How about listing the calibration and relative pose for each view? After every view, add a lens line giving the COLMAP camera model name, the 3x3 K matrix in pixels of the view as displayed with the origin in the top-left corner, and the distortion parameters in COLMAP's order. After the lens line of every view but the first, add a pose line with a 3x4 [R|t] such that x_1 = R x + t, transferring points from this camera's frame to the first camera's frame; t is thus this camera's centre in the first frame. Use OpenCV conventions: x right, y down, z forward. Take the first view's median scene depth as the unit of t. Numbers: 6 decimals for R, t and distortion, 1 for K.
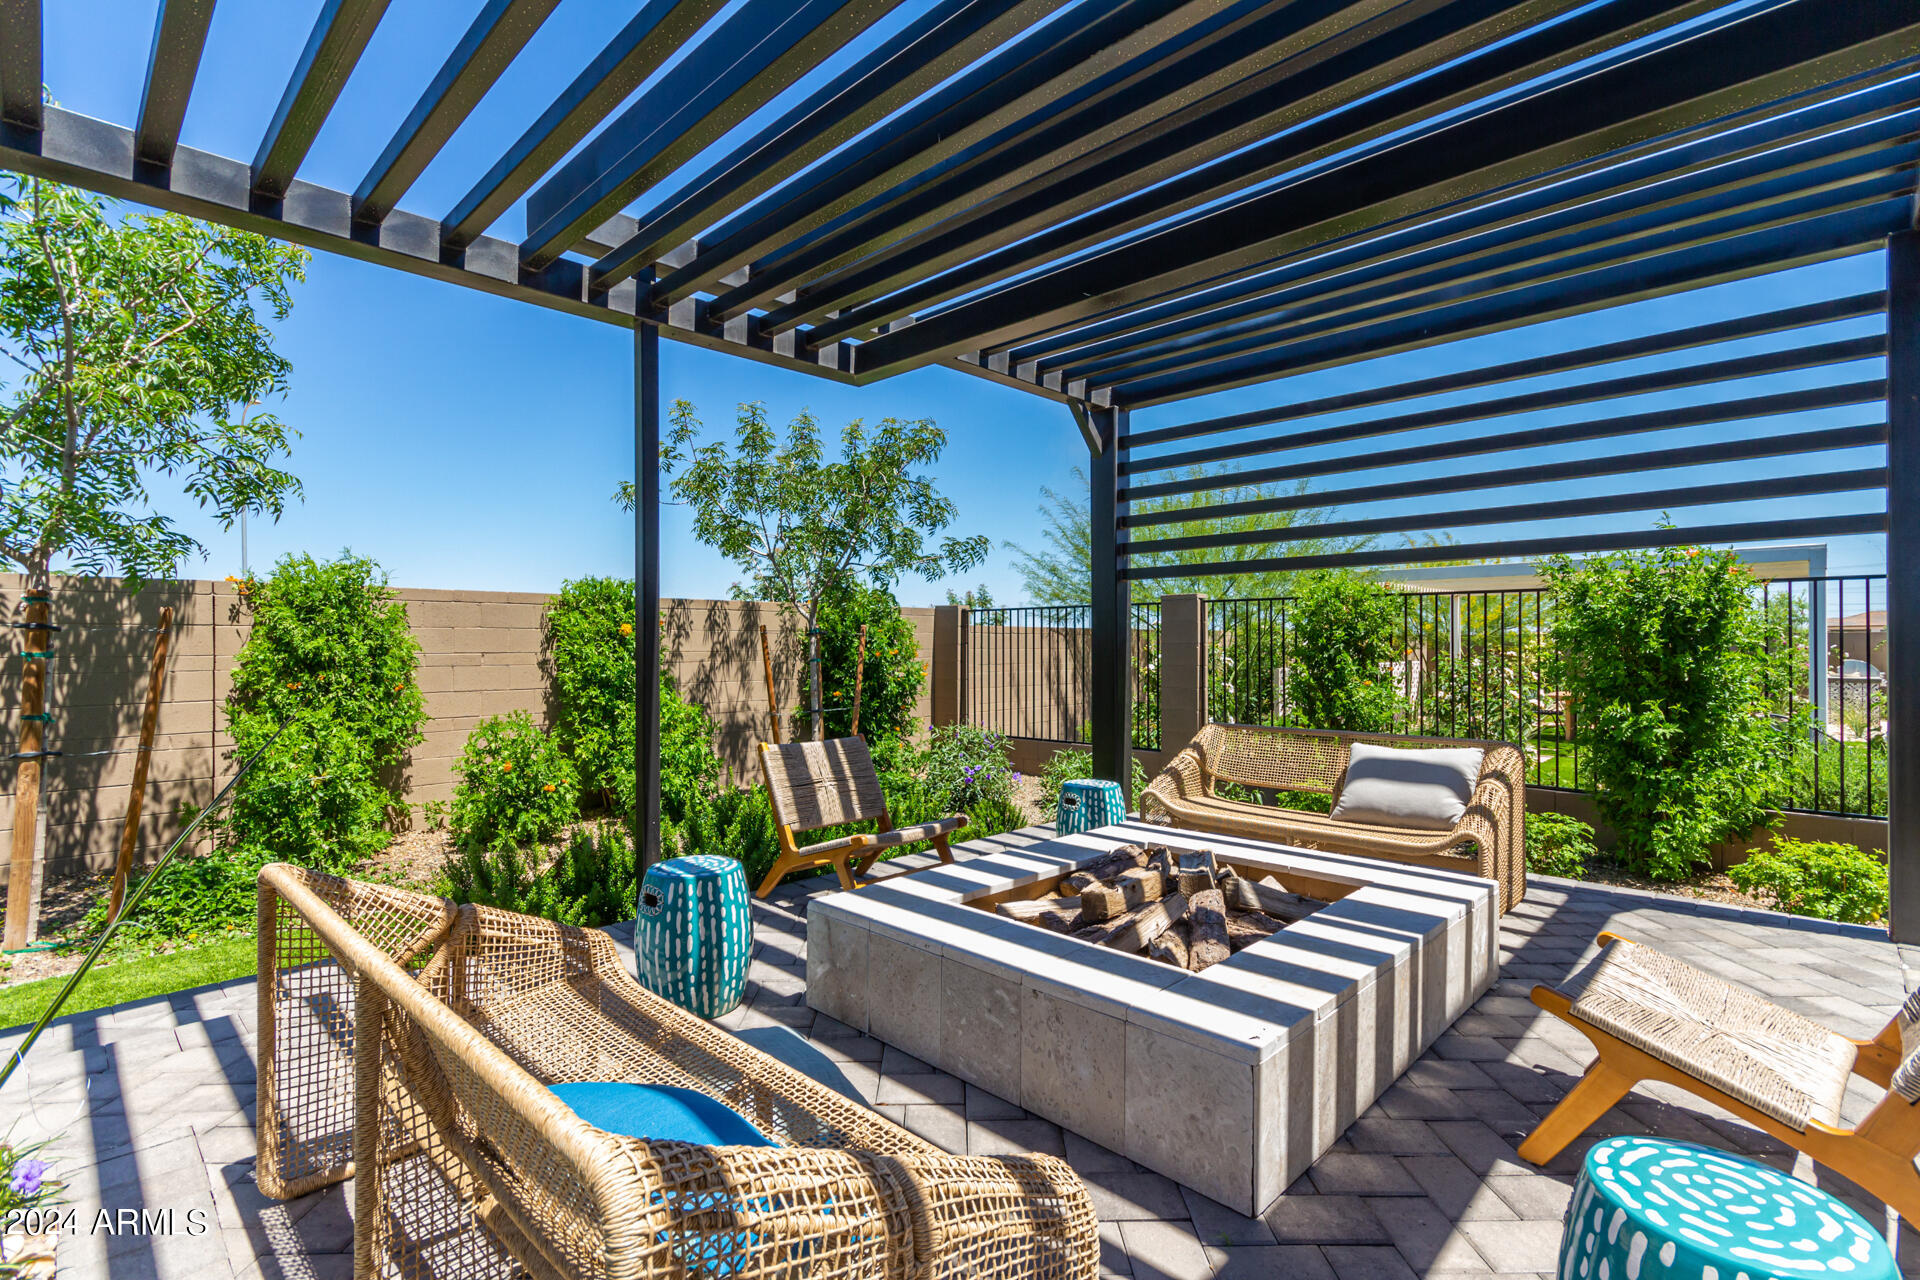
lens RADIAL K [[883.1, 0, 958.0], [0, 883.1, 644.5], [0, 0, 1]] dist [0.004170, 0.001857]
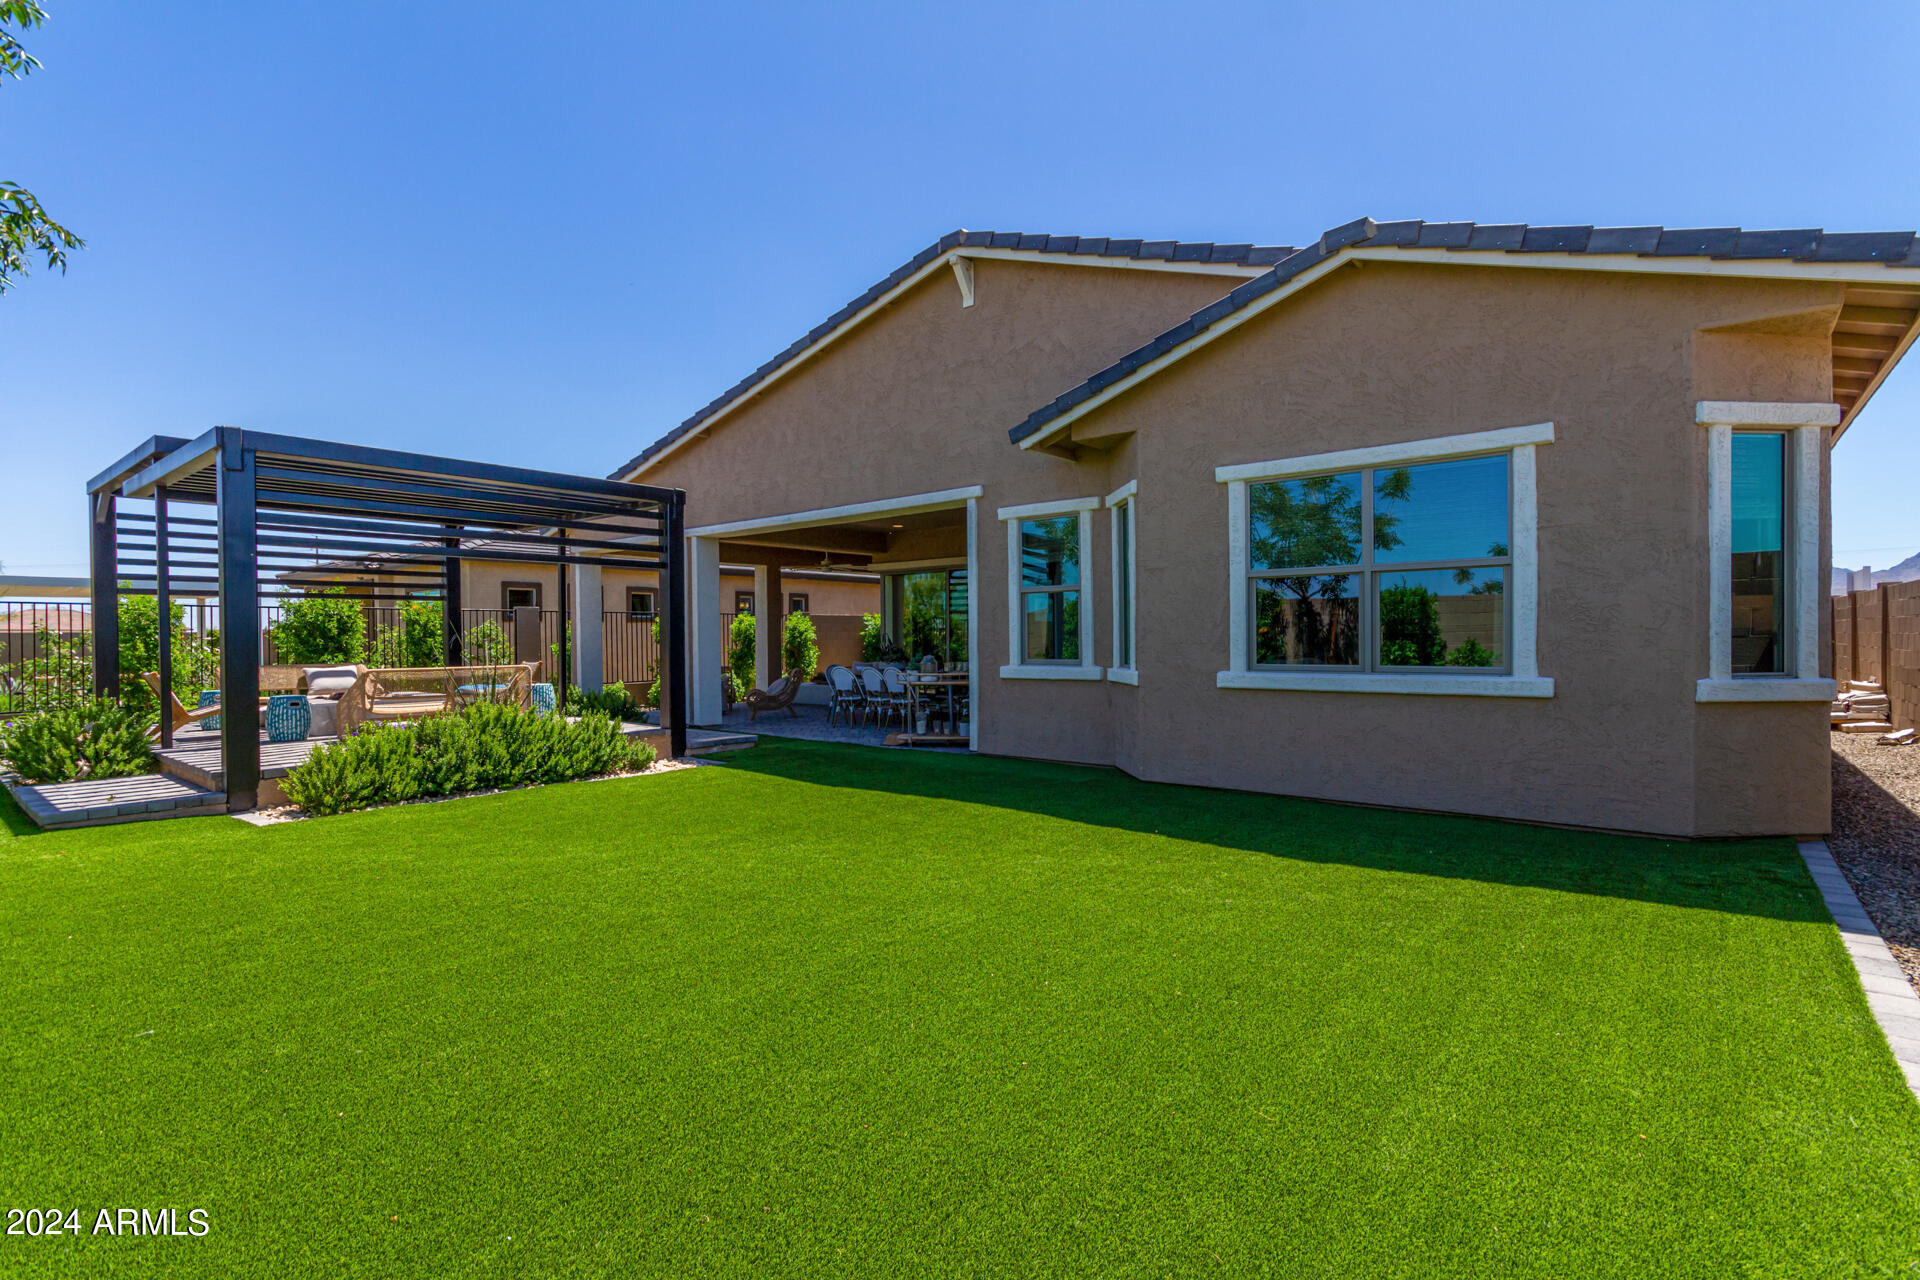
lens RADIAL K [[883.1, 0, 960.7], [0, 883.1, 634.6], [0, 0, 1]] dist [0.004170, 0.001857]
pose [[-0.087373, 0.006971, 0.996151, -1.735812], [0.010530, 0.999926, -0.006074, 0.037192], [-0.996120, 0.009959, -0.087440, -0.529529]]
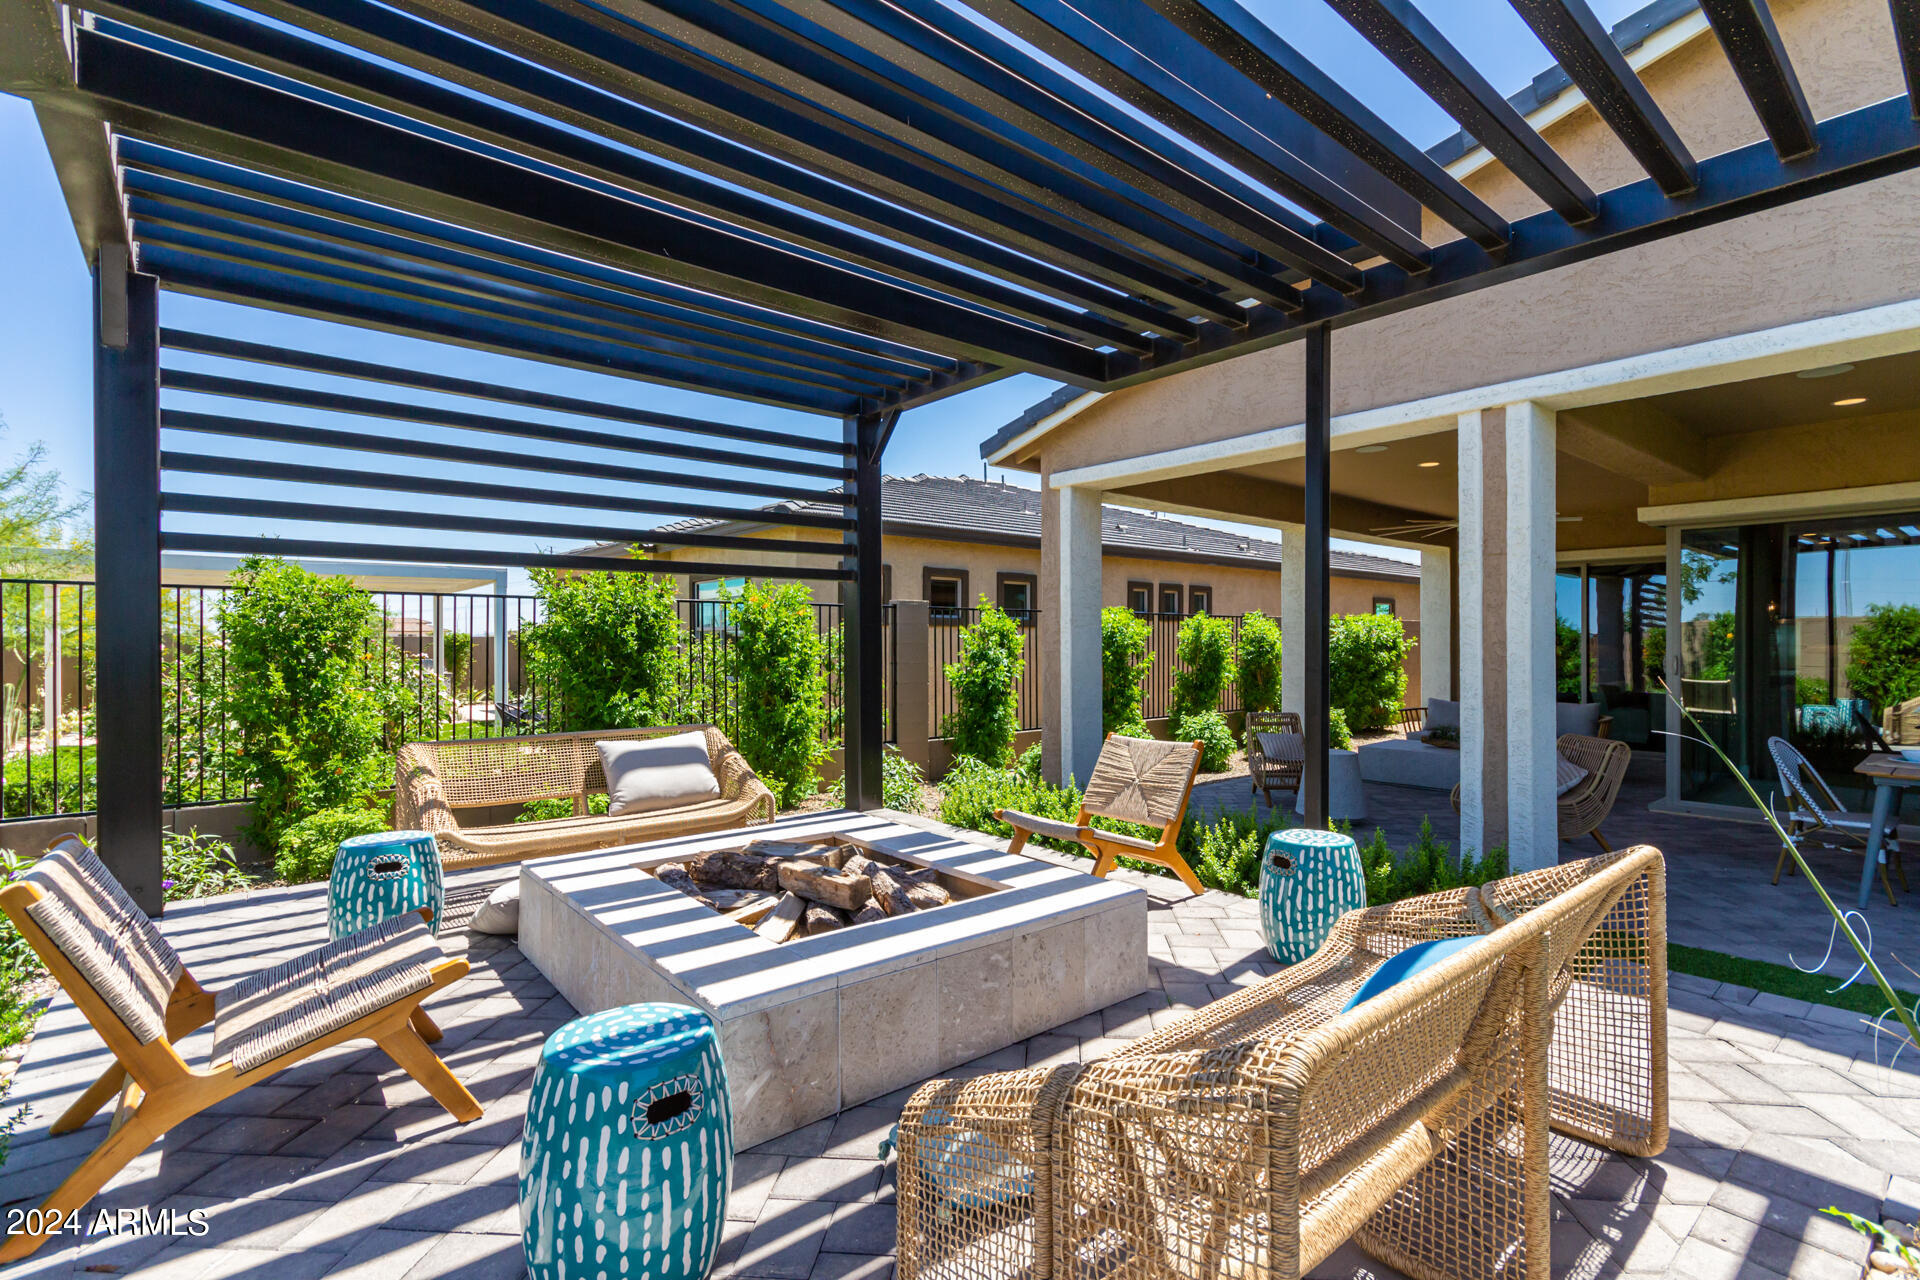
lens RADIAL K [[883.1, 0, 962.5], [0, 883.1, 640.0], [0, 0, 1]] dist [0.004170, 0.001857]
pose [[0.106697, 0.006212, 0.994272, -0.398233], [0.003874, 0.999970, -0.006663, 0.000910], [-0.994284, 0.004562, 0.106669, 0.343974]]
